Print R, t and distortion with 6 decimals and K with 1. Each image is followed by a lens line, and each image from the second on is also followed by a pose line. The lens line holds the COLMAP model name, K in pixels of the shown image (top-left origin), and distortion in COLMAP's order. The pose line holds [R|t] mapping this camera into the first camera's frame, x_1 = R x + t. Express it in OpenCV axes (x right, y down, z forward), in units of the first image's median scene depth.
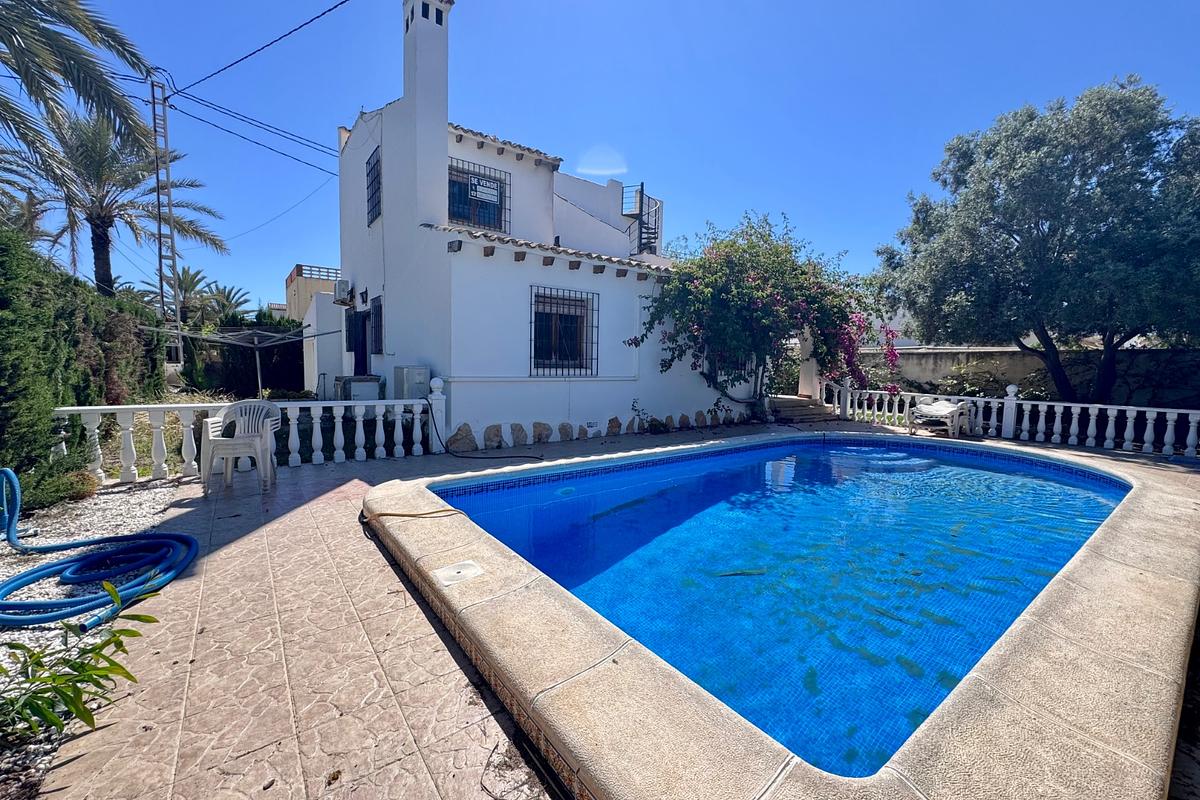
lens RADIAL K [[480.8, 0, 599.1], [0, 480.8, 399.4], [0, 0, 1]] dist [0.000844, 0.000277]
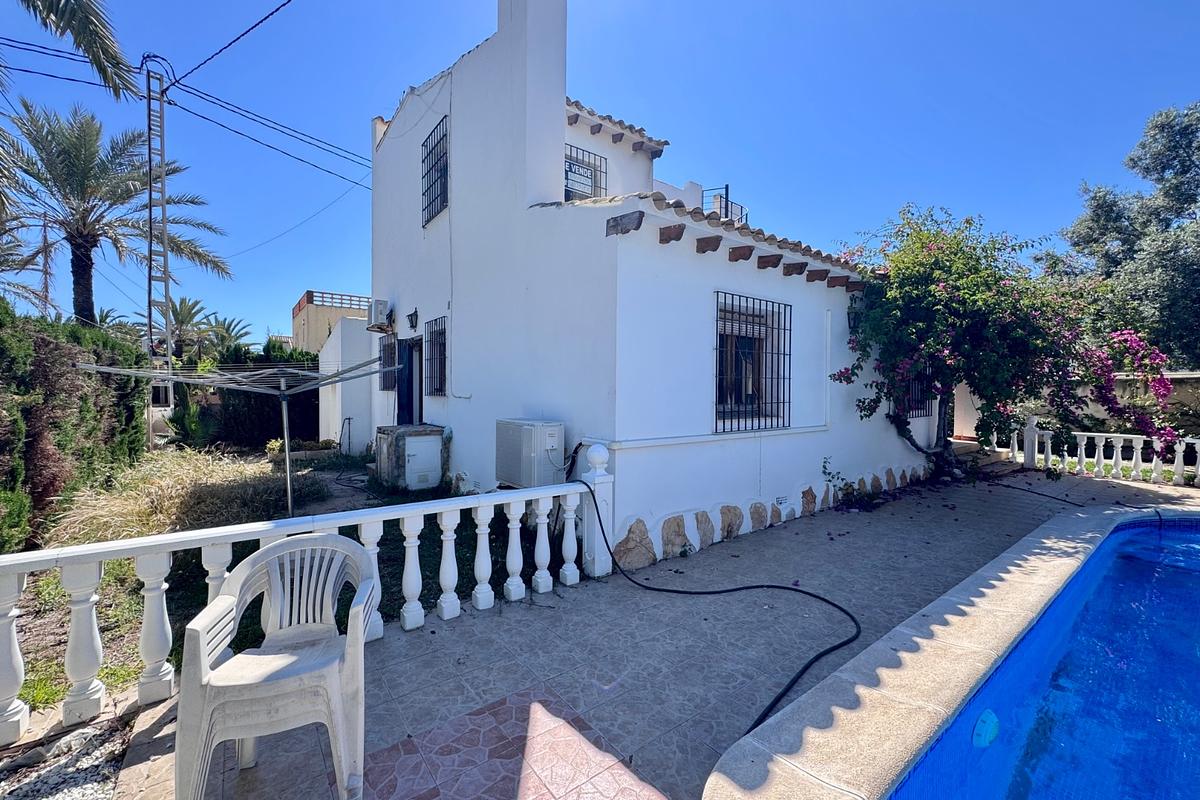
lens RADIAL K [[480.8, 0, 599.1], [0, 480.8, 399.4], [0, 0, 1]] dist [0.000844, 0.000277]
pose [[0.999863, -0.015172, 0.006568, -0.201384], [0.015530, 0.998177, -0.058329, -0.039137], [-0.005671, 0.058423, 0.998276, 0.246554]]
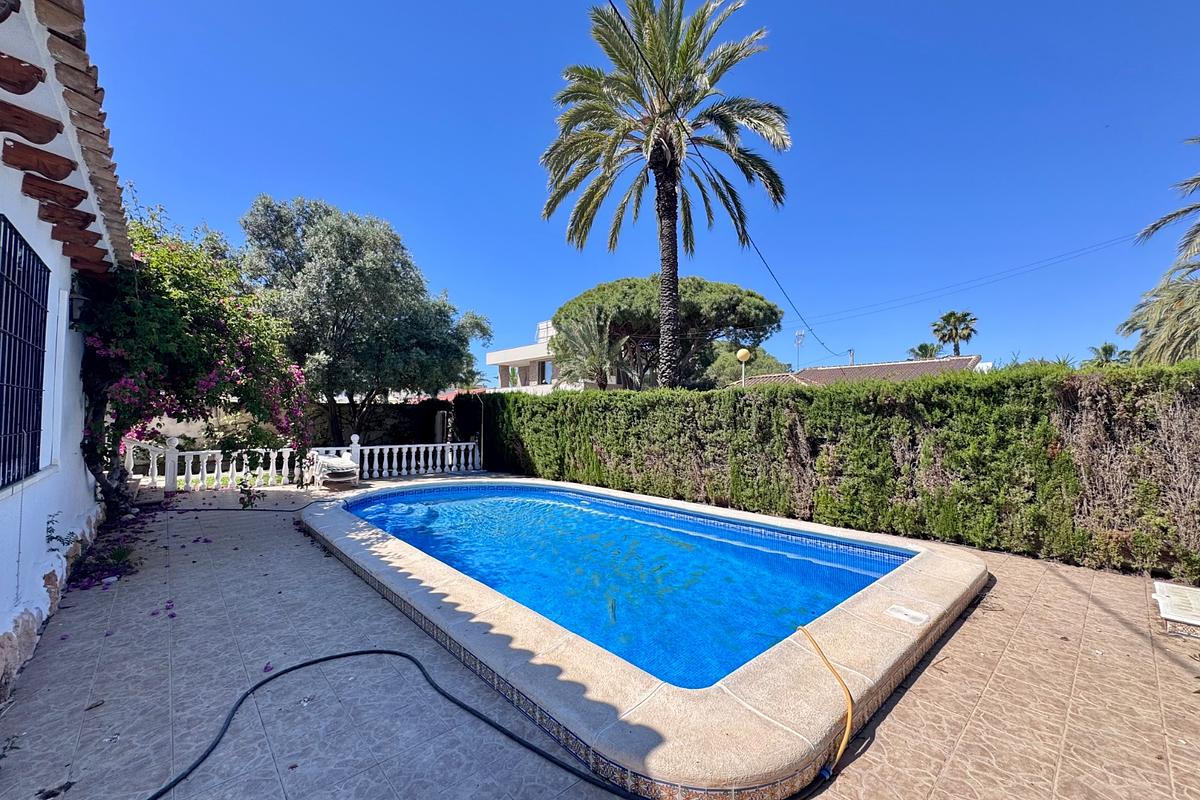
lens RADIAL K [[472.9, 0, 603.6], [0, 472.9, 400.6], [0, 0, 1]] dist [0.000230, -0.000045]
pose [[-0.098161, 0.013335, 0.995081, -0.326560], [0.069060, 0.997591, -0.006556, -0.055055], [-0.992771, 0.068077, -0.098846, 0.420477]]
